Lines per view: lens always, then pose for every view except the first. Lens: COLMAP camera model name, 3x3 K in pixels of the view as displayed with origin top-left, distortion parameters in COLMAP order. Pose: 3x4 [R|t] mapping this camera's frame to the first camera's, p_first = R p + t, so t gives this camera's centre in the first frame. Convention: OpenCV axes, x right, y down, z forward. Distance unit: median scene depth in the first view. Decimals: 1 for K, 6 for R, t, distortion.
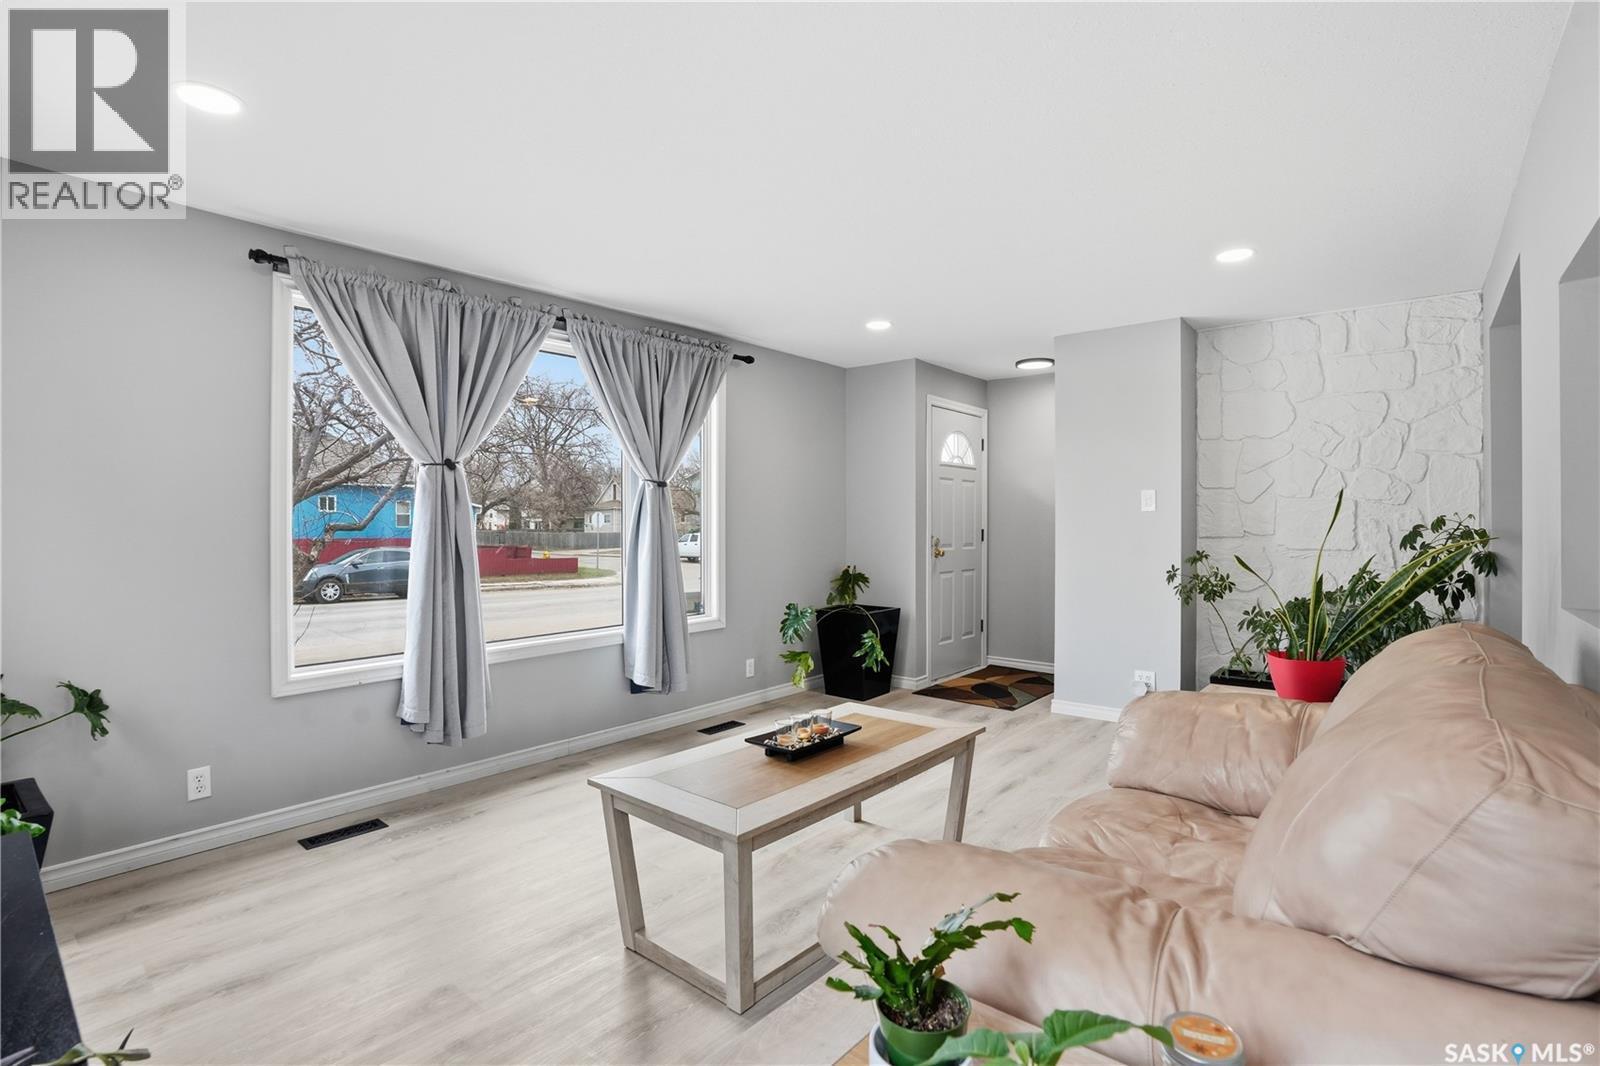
lens RADIAL K [[761.1, 0, 800.0], [0, 761.1, 505.6], [0, 0, 1]] dist [-0.073664, 0.035132]
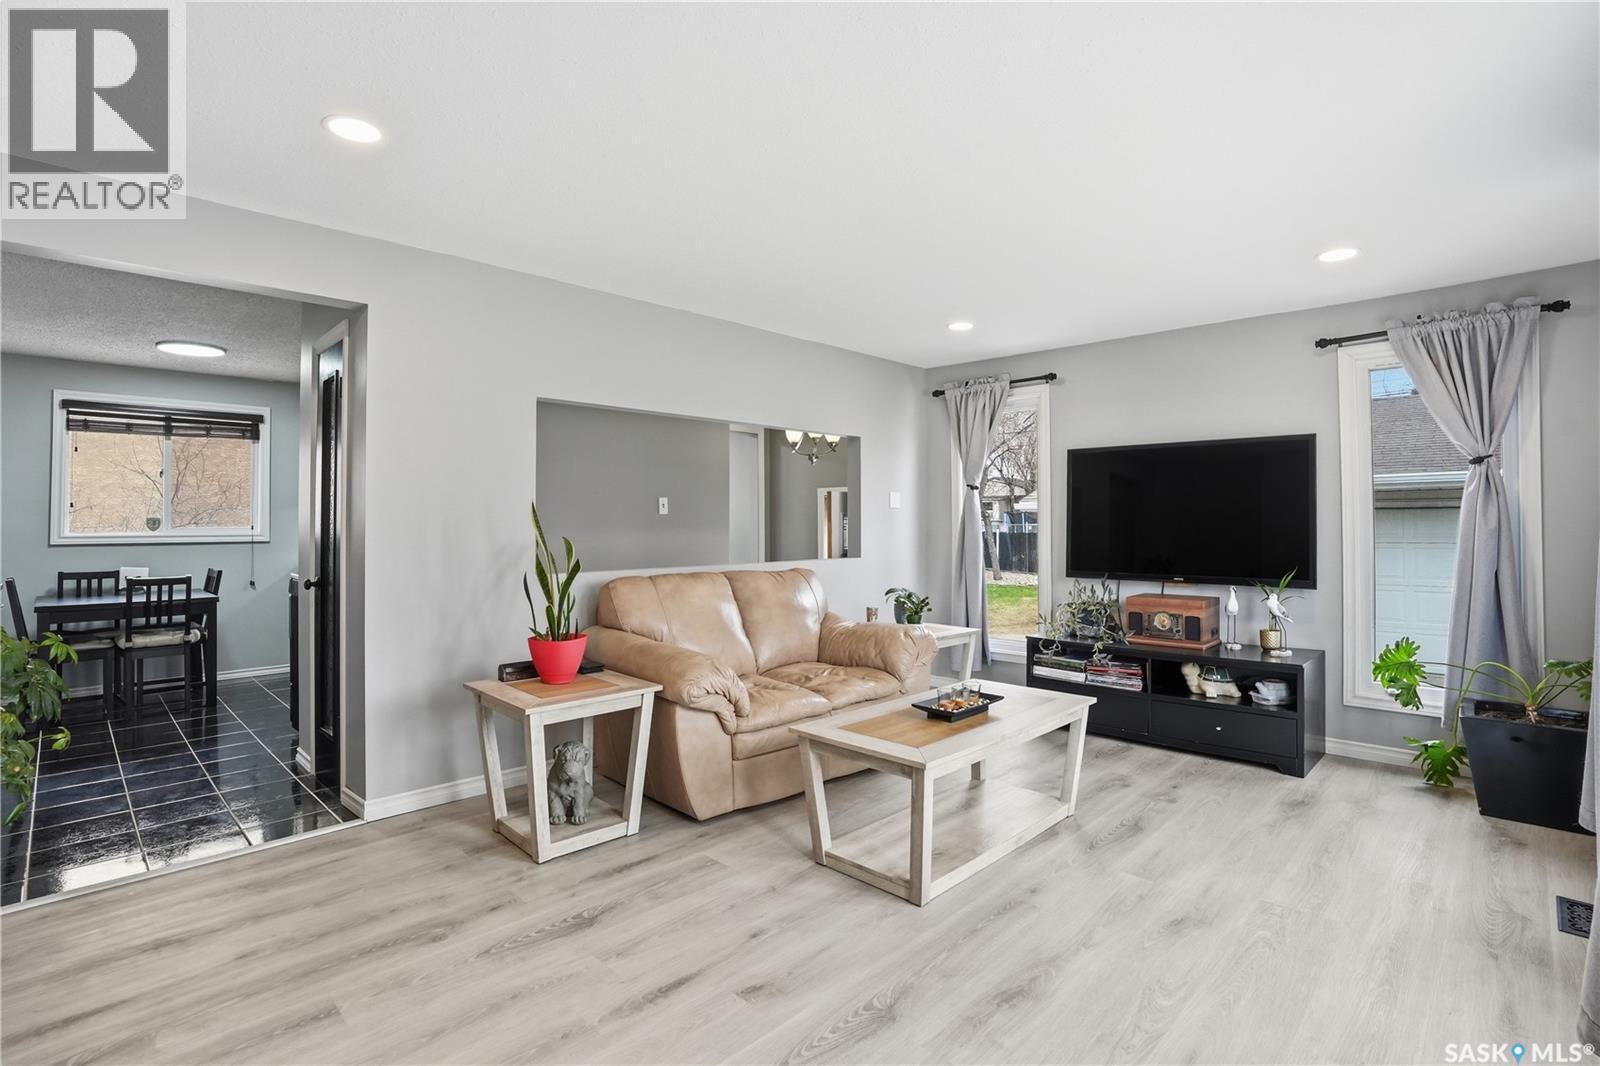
lens RADIAL K [[761.1, 0, 800.0], [0, 761.1, 505.6], [0, 0, 1]] dist [-0.073664, 0.035132]
pose [[-0.997255, 0.003668, 0.073958, 0.158026], [-0.000013, 0.998764, -0.049706, 0.042439], [-0.074049, -0.049571, -0.996022, 1.871226]]
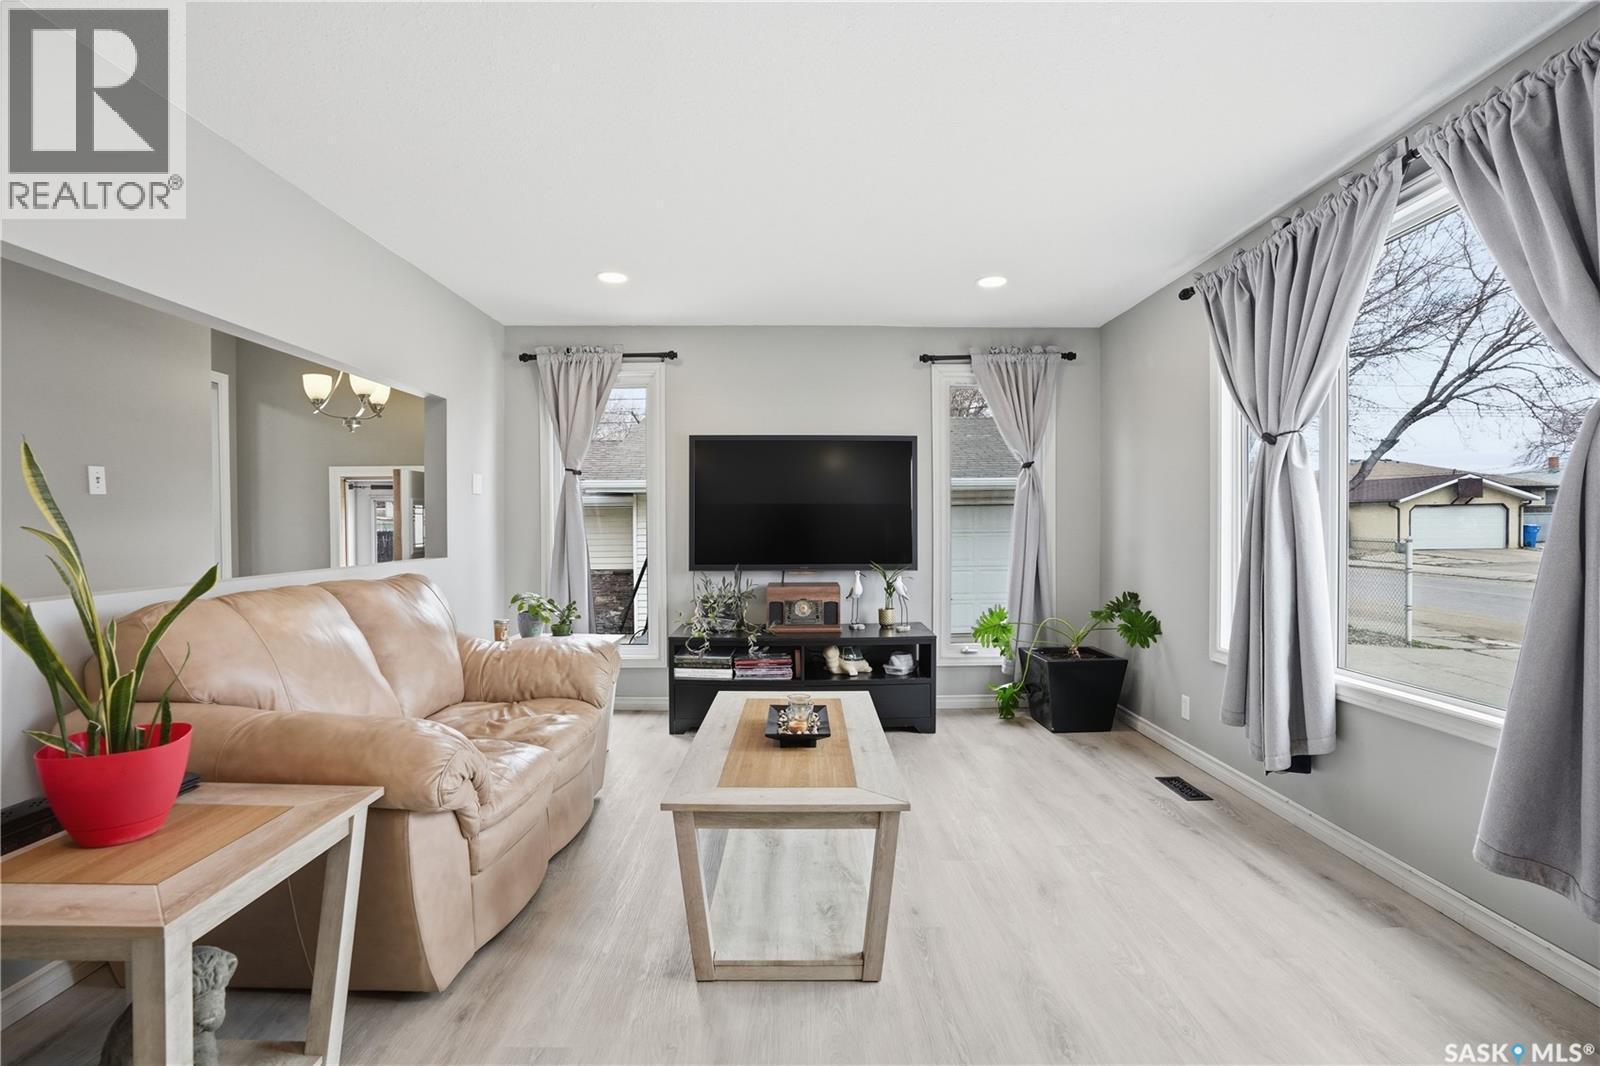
lens RADIAL K [[748.1, 0, 800.0], [0, 748.1, 533.0], [0, 0, 1]] dist [-0.071684, 0.036402]
pose [[-0.760048, 0.012321, -0.649750, 0.542721], [0.019811, 0.999795, -0.004216, 0.050204], [0.649565, -0.016076, -0.760136, 1.480618]]
